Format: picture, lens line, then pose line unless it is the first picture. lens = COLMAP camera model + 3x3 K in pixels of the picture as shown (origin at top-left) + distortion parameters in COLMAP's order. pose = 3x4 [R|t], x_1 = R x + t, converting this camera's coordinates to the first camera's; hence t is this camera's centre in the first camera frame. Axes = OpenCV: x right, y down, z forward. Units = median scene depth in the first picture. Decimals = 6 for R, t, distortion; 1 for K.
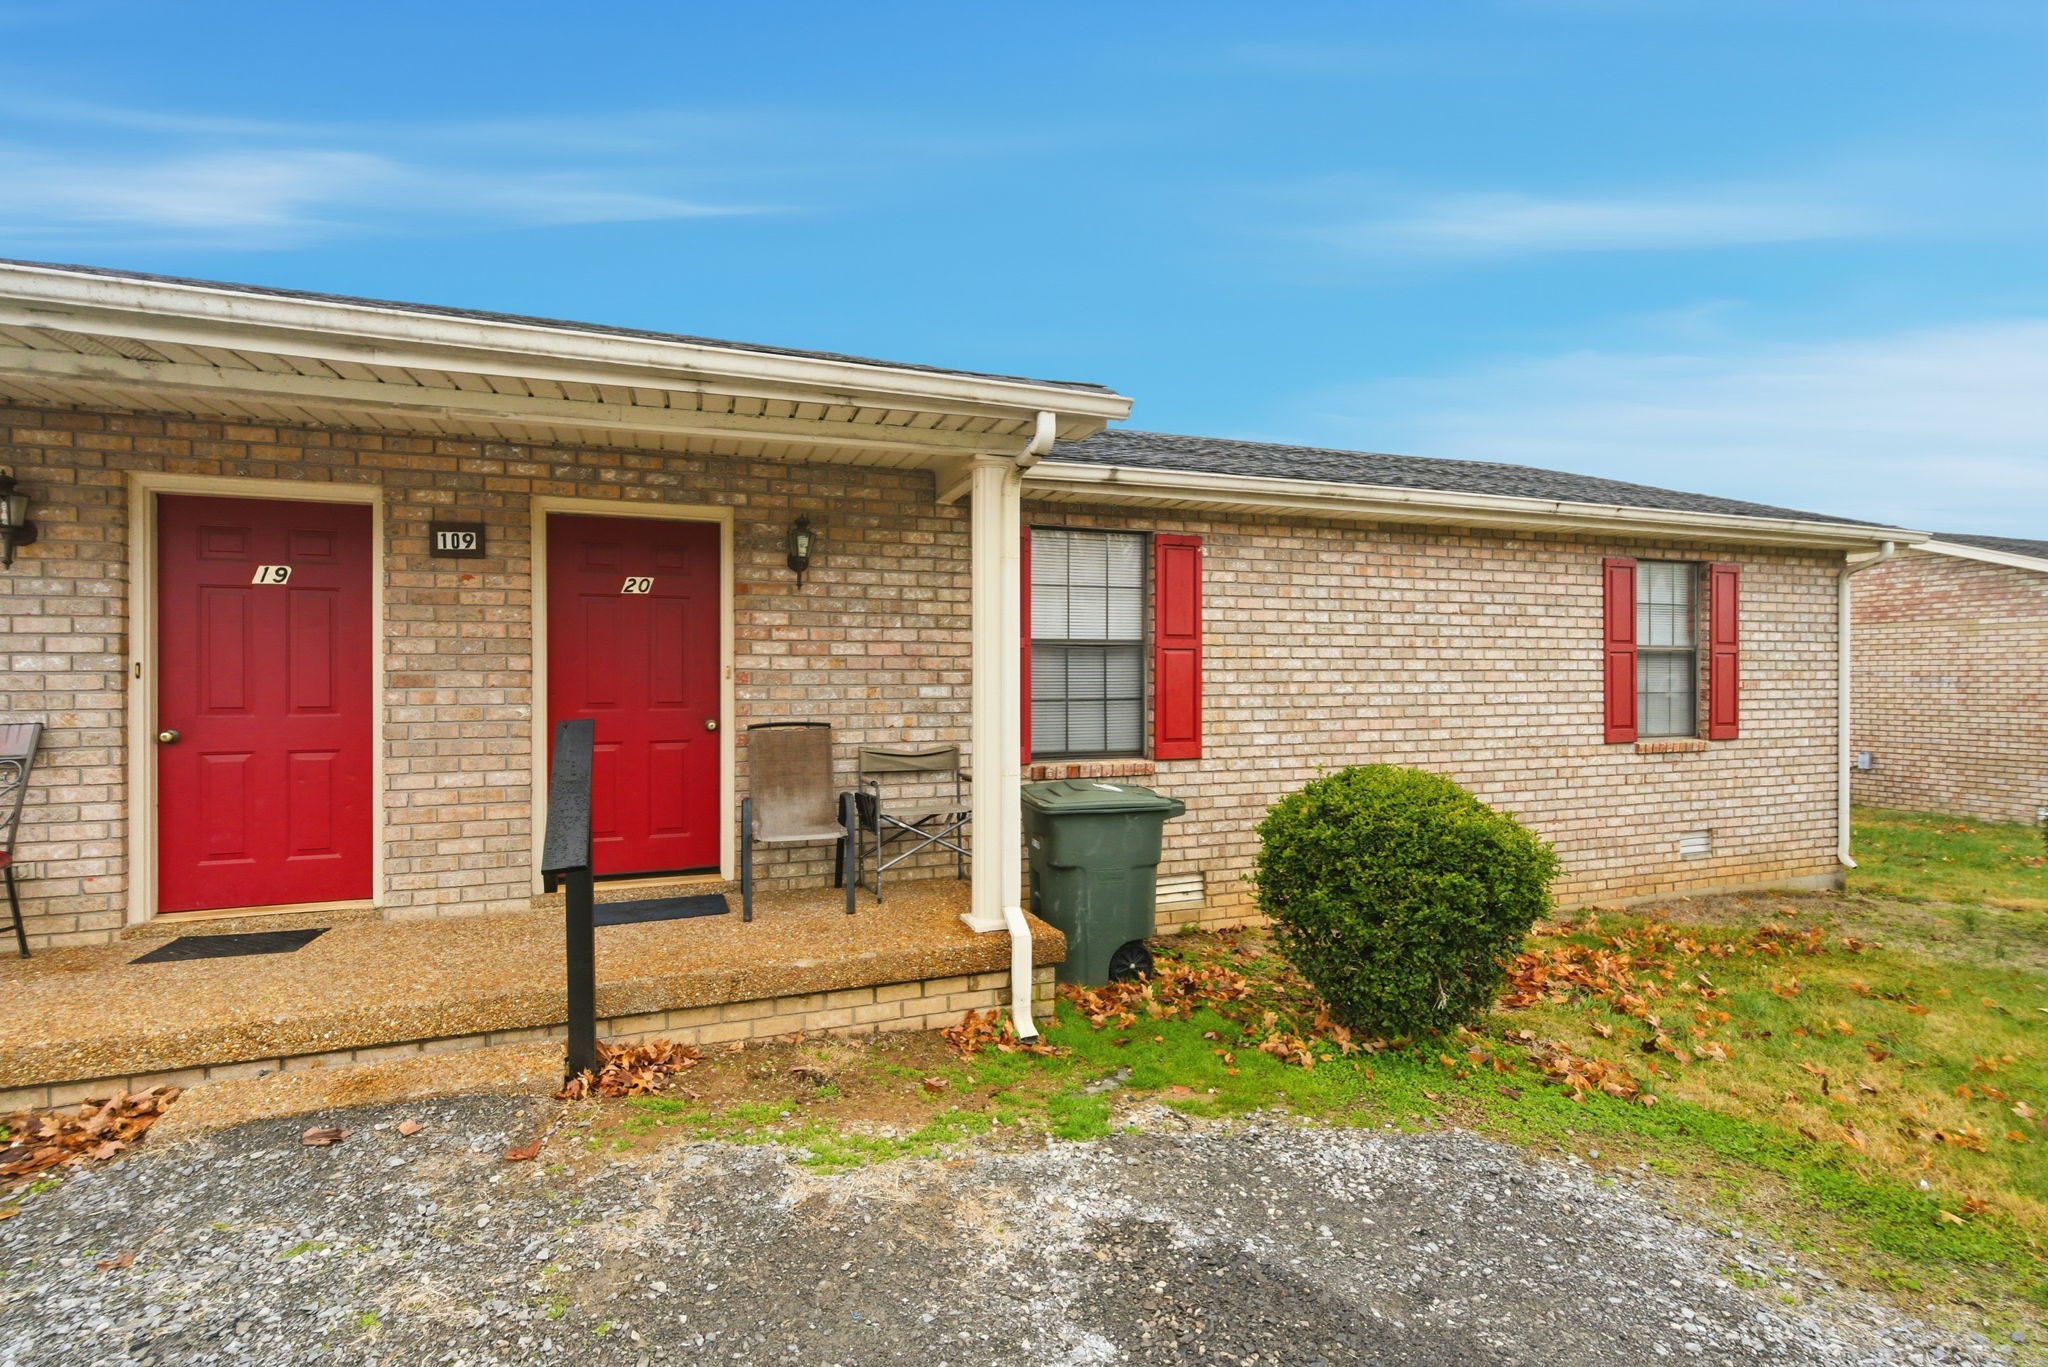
lens RADIAL K [[984.1, 0, 1032.5], [0, 984.1, 679.1], [0, 0, 1]] dist [0.008297, 0.001114]
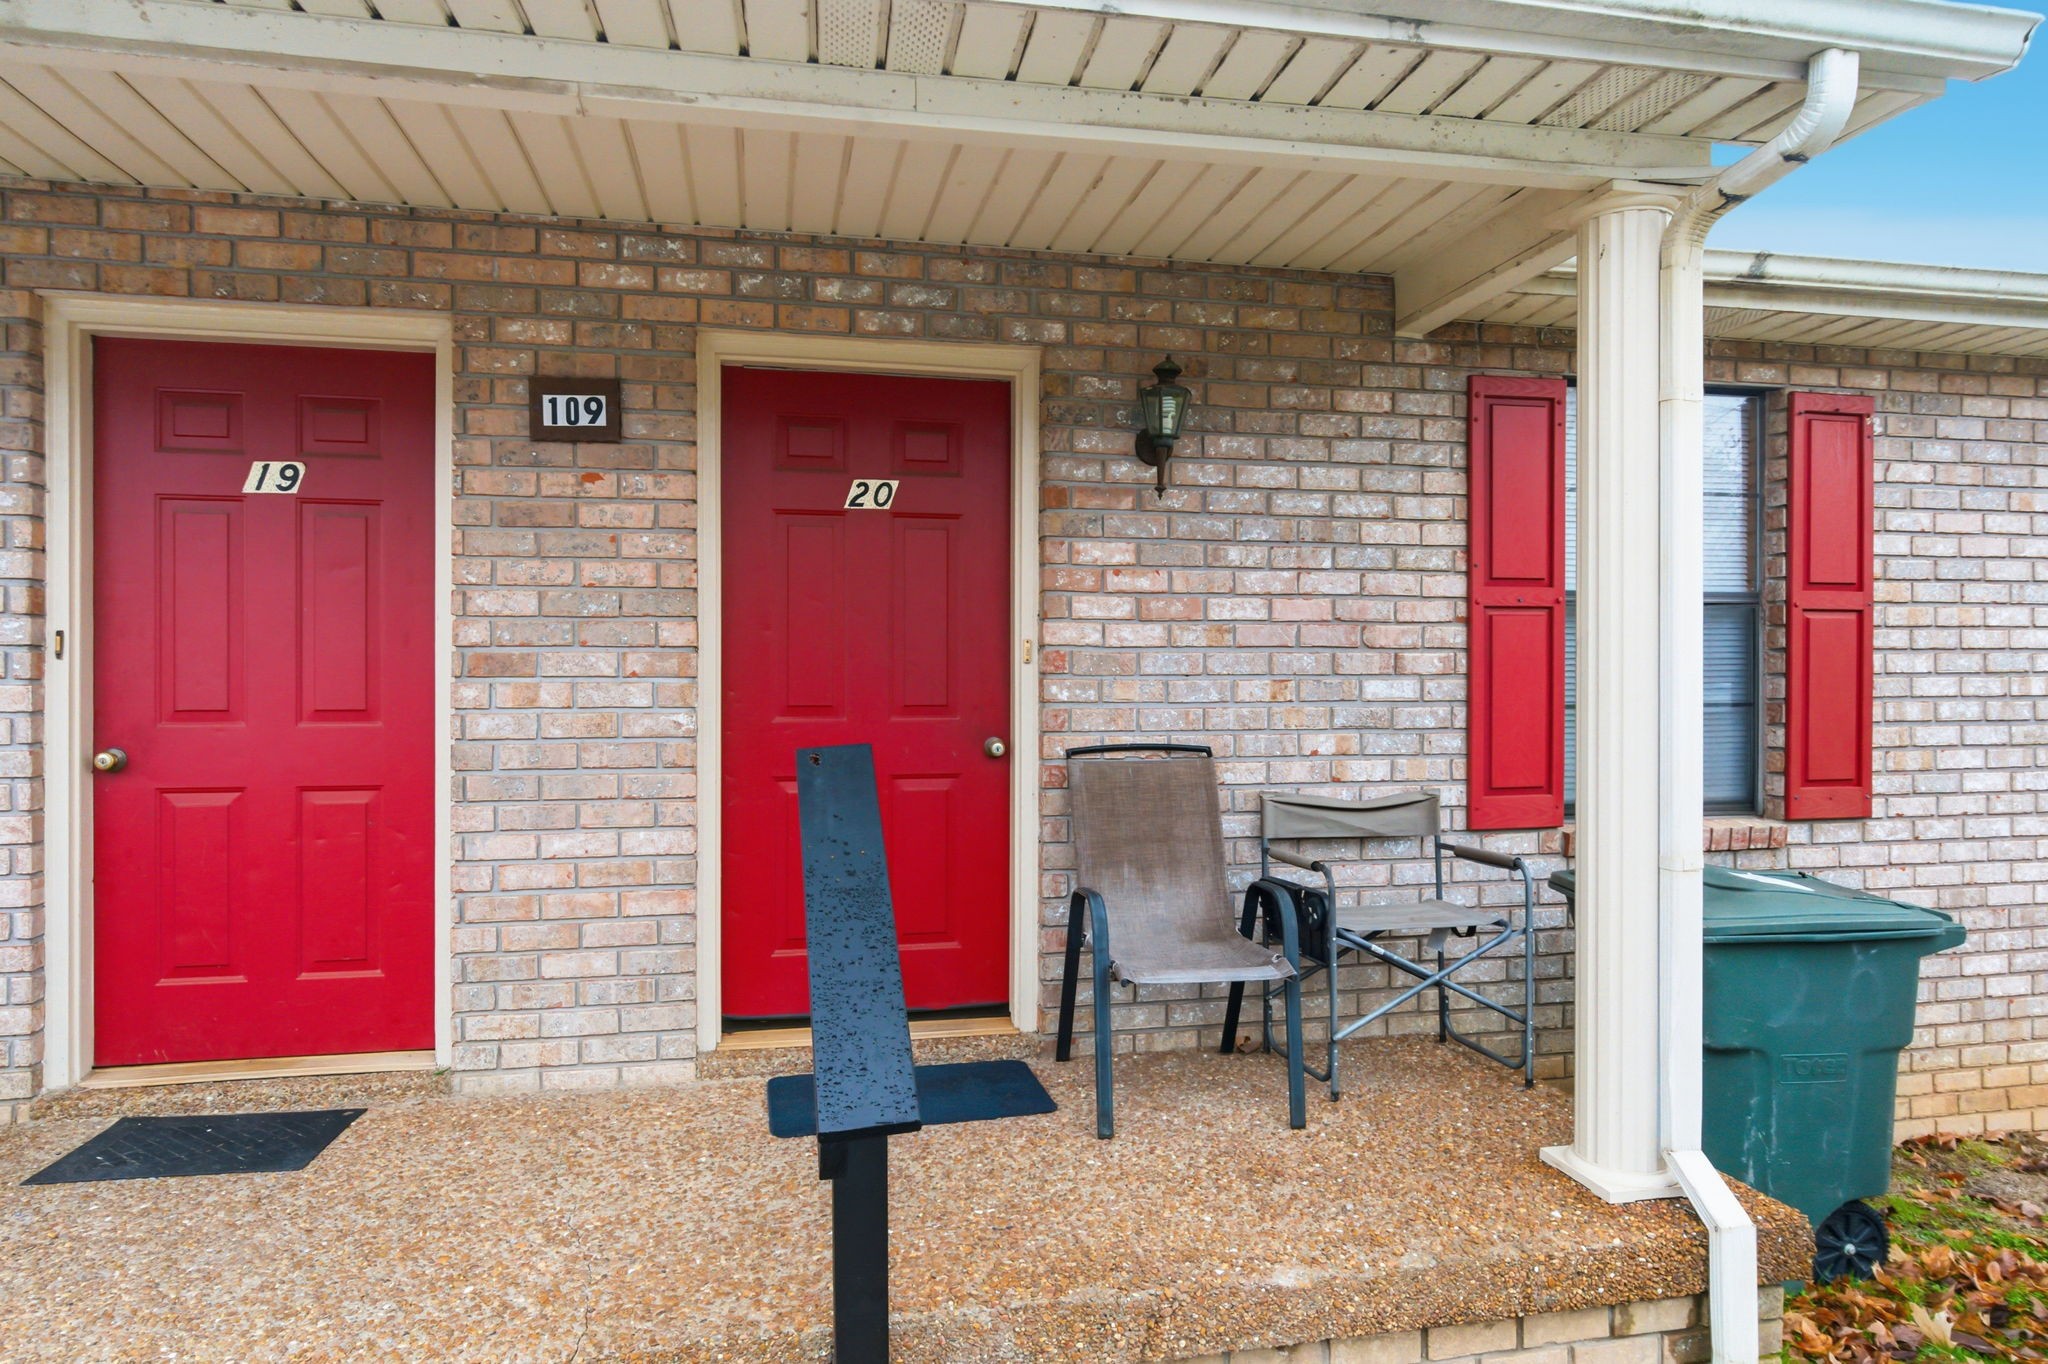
lens RADIAL K [[1224.7, 0, 1009.8], [0, 1224.7, 675.0], [0, 0, 1]] dist [-0.008773, 0.009683]
pose [[0.988386, 0.002904, -0.151934, -0.236746], [-0.002716, 0.999995, 0.001443, 0.005865], [0.151938, -0.001013, 0.988390, 0.358581]]
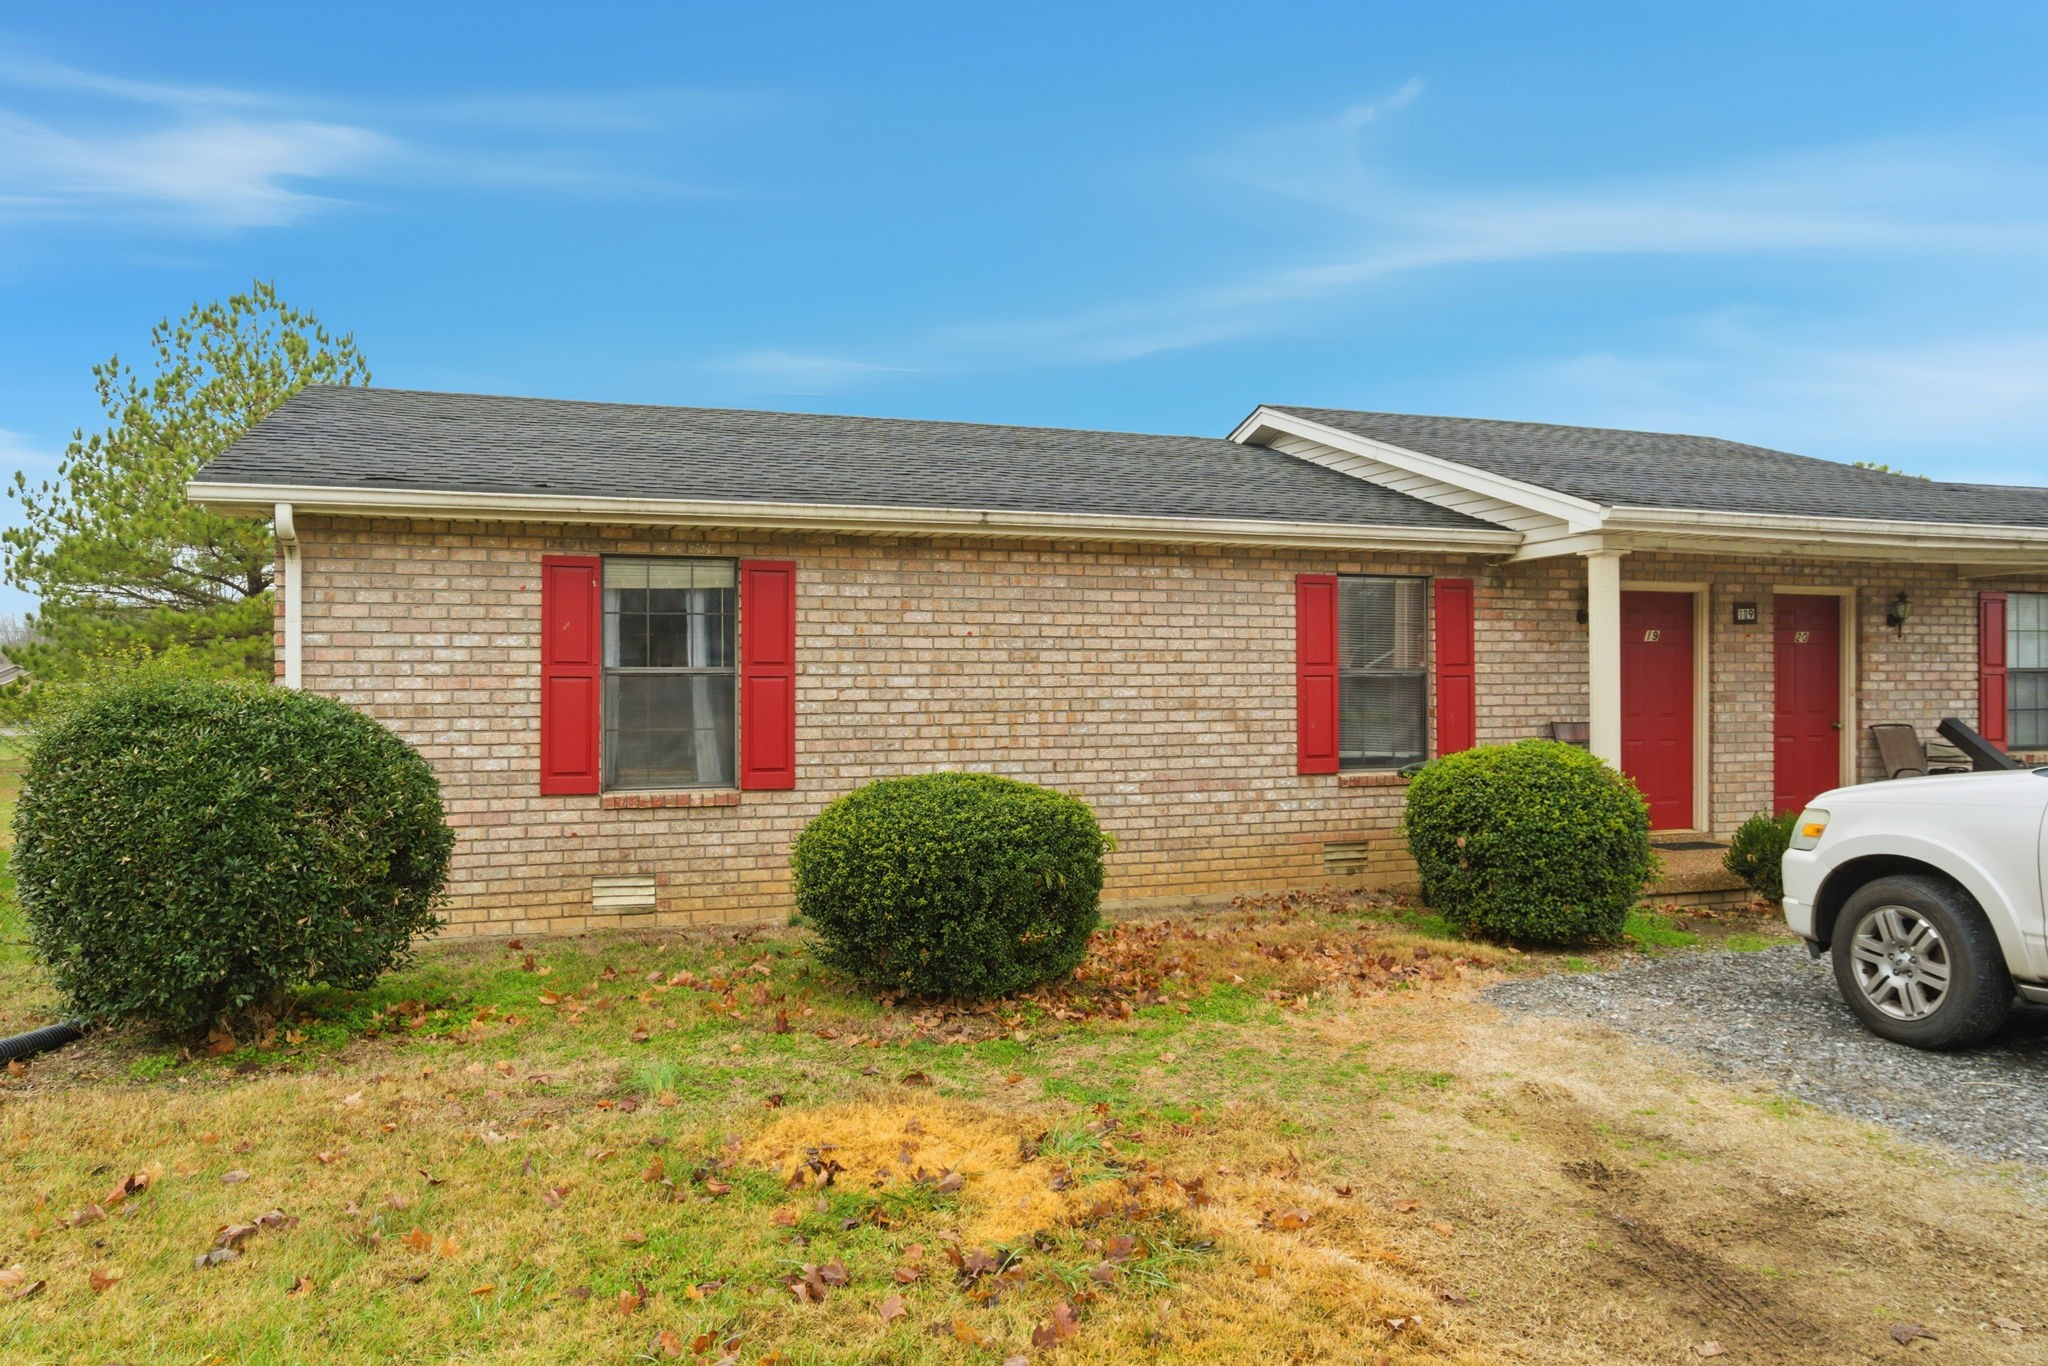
lens RADIAL K [[908.3, 0, 954.5], [0, 908.3, 708.5], [0, 0, 1]] dist [0.011730, -0.003880]
pose [[0.993447, -0.007214, -0.114067, -1.724807], [0.007438, 0.999971, 0.001537, 0.007447], [0.114053, -0.002376, 0.993472, -0.684518]]
